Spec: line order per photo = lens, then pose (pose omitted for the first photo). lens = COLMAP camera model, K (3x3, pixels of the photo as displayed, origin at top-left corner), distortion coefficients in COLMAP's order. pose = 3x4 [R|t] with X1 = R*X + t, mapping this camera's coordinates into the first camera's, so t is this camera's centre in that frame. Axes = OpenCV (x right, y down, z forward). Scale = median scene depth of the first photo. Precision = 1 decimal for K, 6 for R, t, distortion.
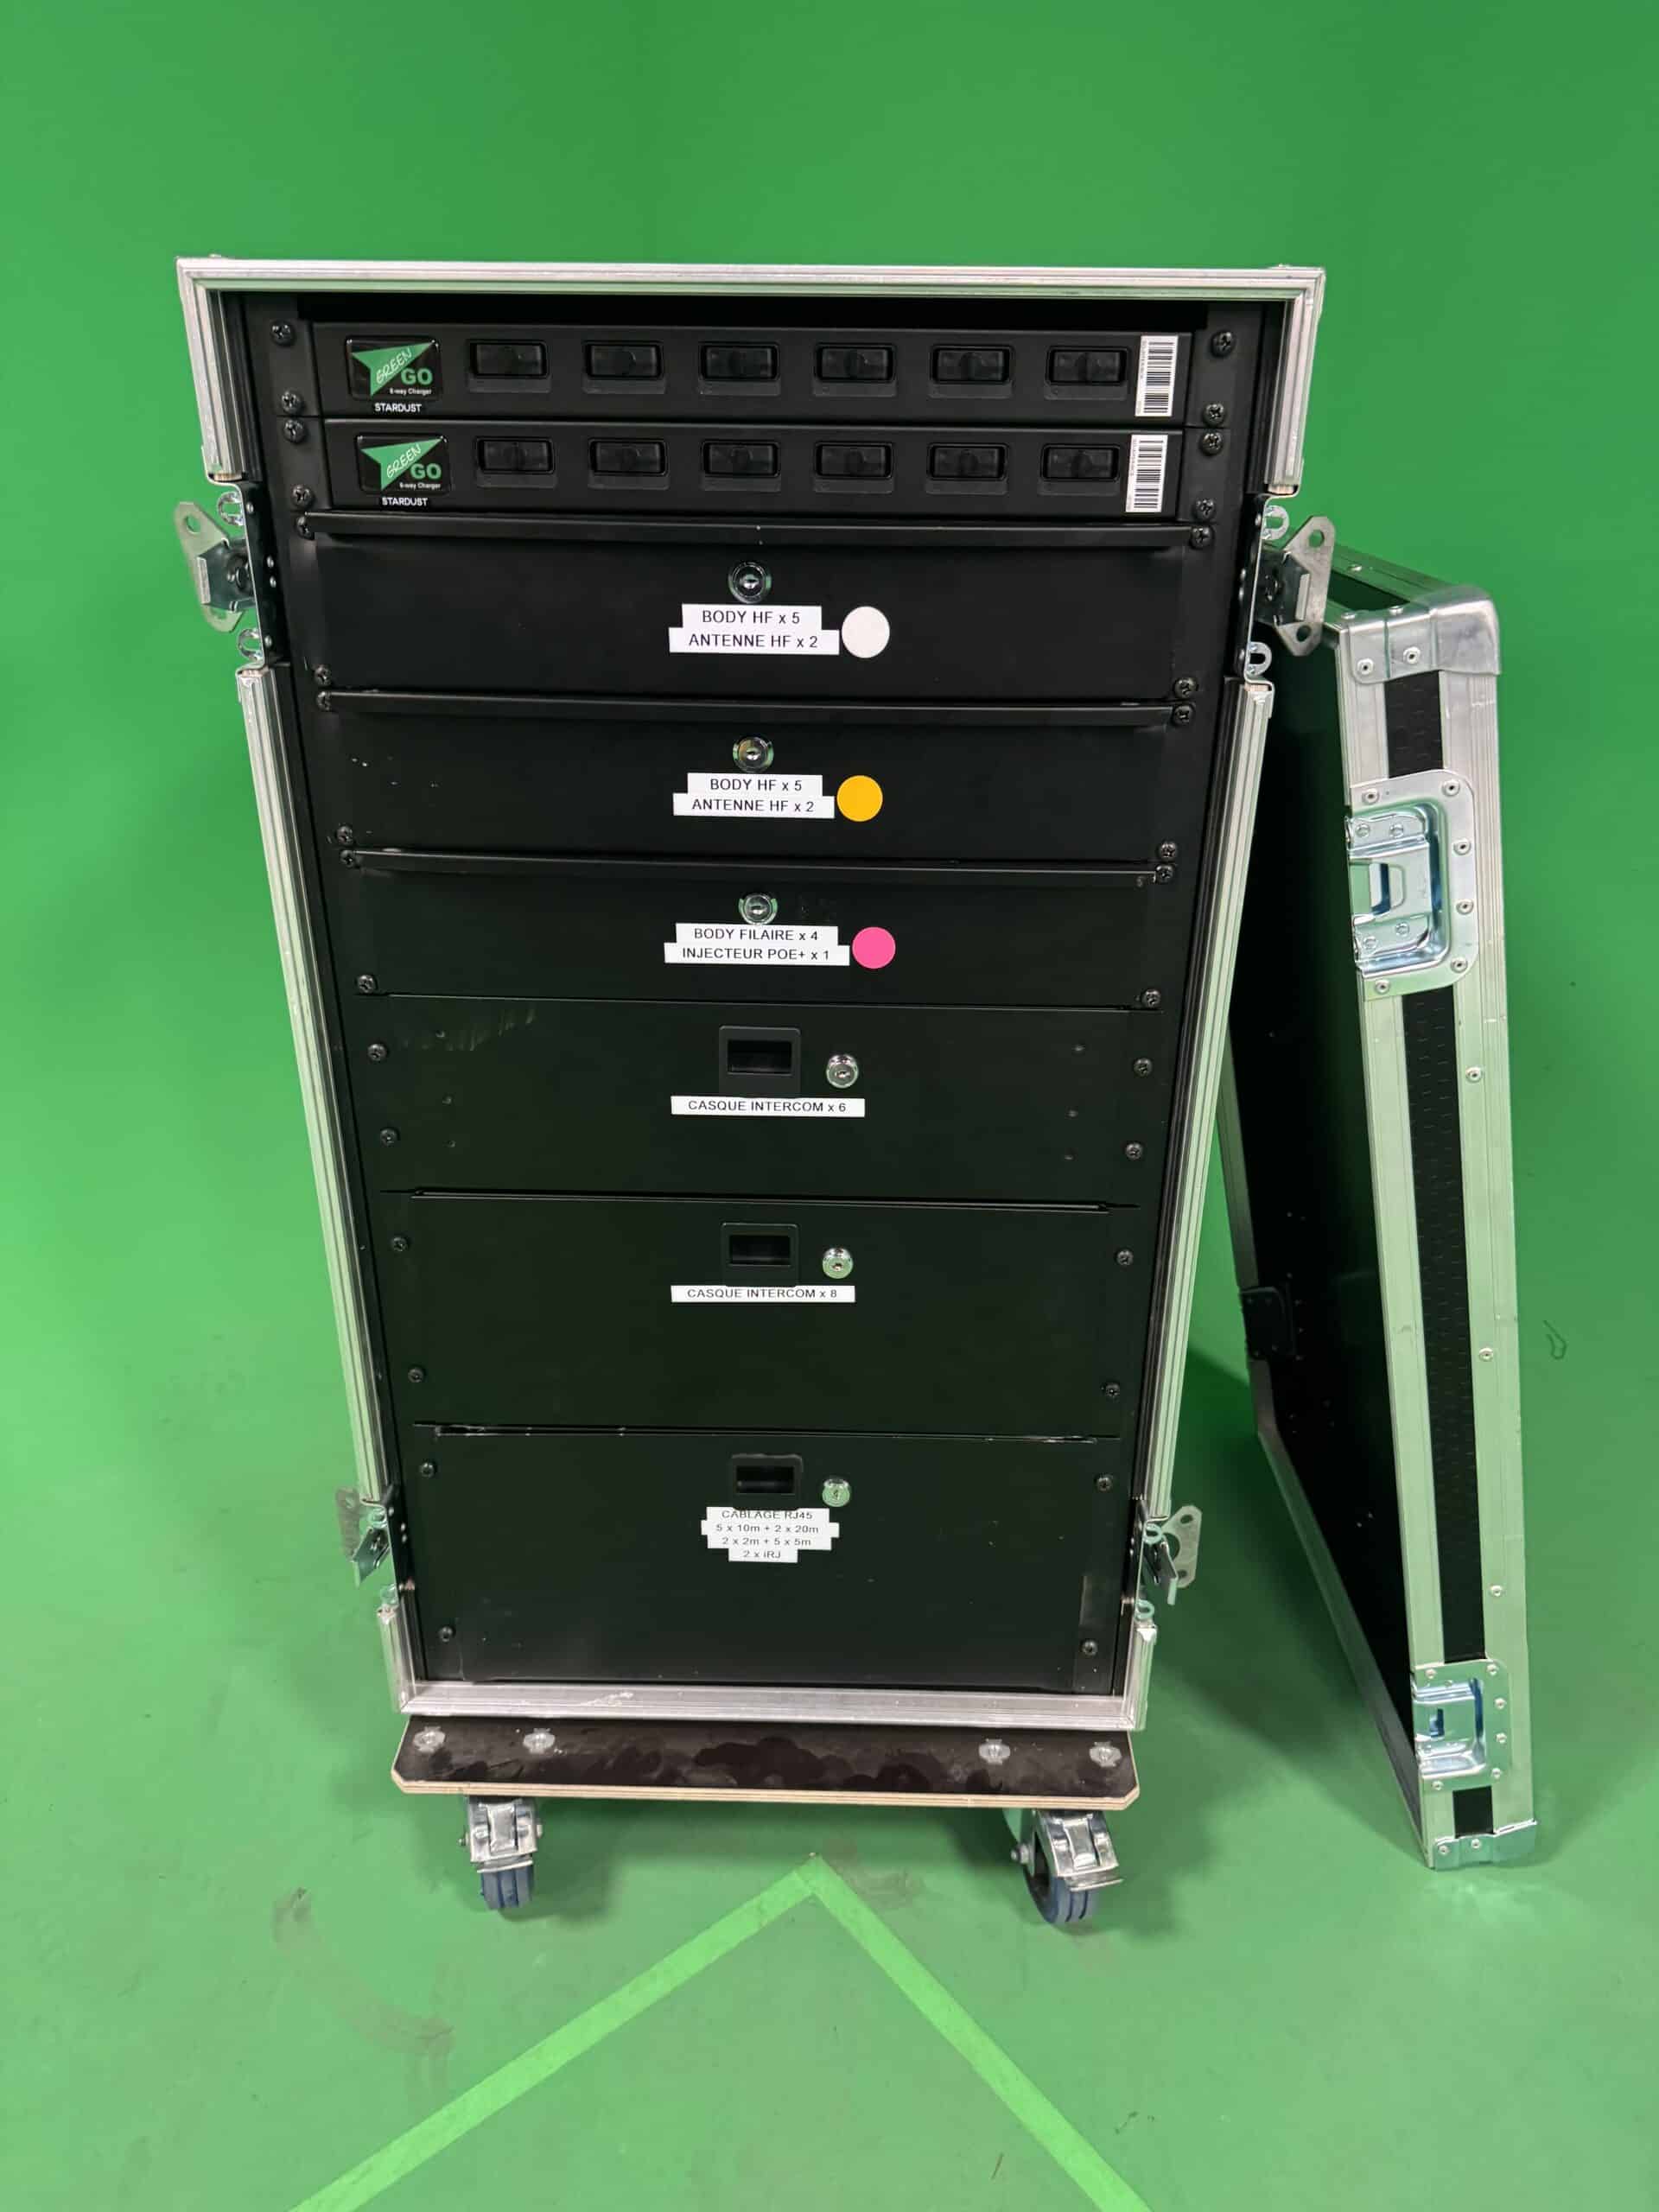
lens RADIAL K [[1548.0, 0, 810.5], [0, 1548.0, 1102.4], [0, 0, 1]] dist [0.011703, -0.037973]
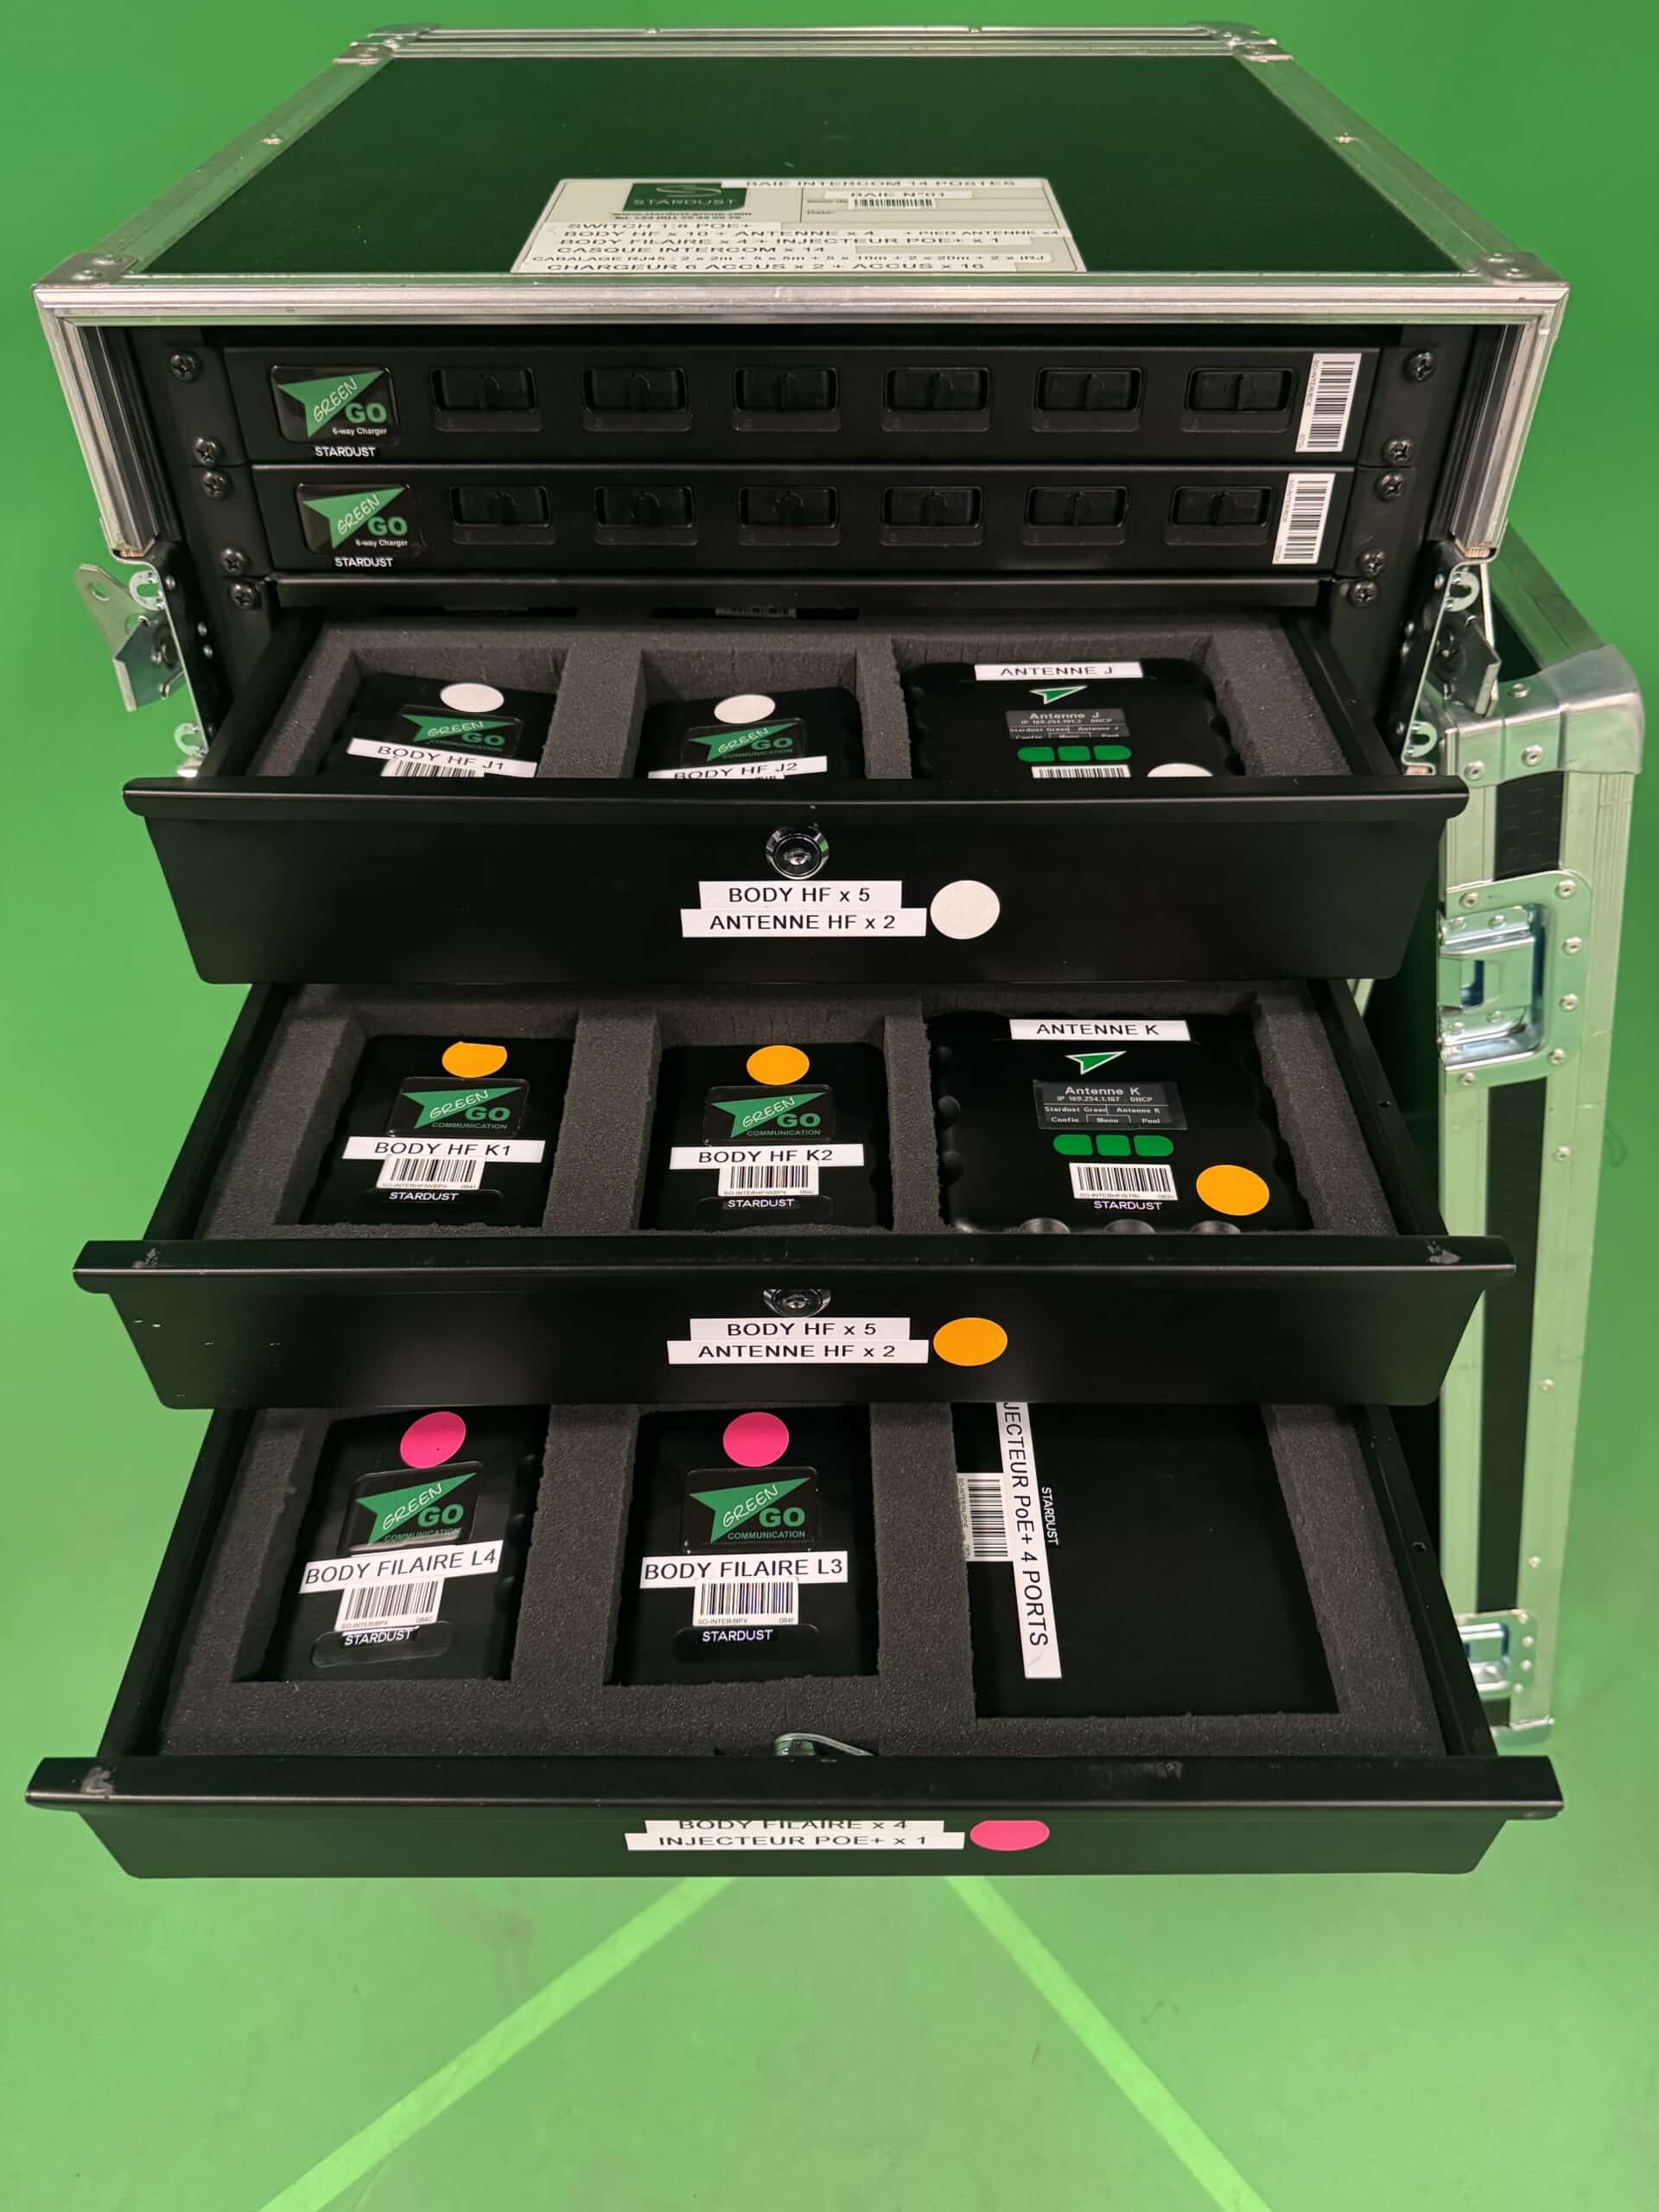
lens RADIAL K [[1548.0, 0, 808.8], [0, 1548.0, 1106.0], [0, 0, 1]] dist [0.011703, -0.037973]
pose [[0.999919, -0.009896, -0.007943, -0.027187], [0.011732, 0.959512, 0.281424, -0.308370], [0.004837, -0.281494, 0.959551, 0.144473]]
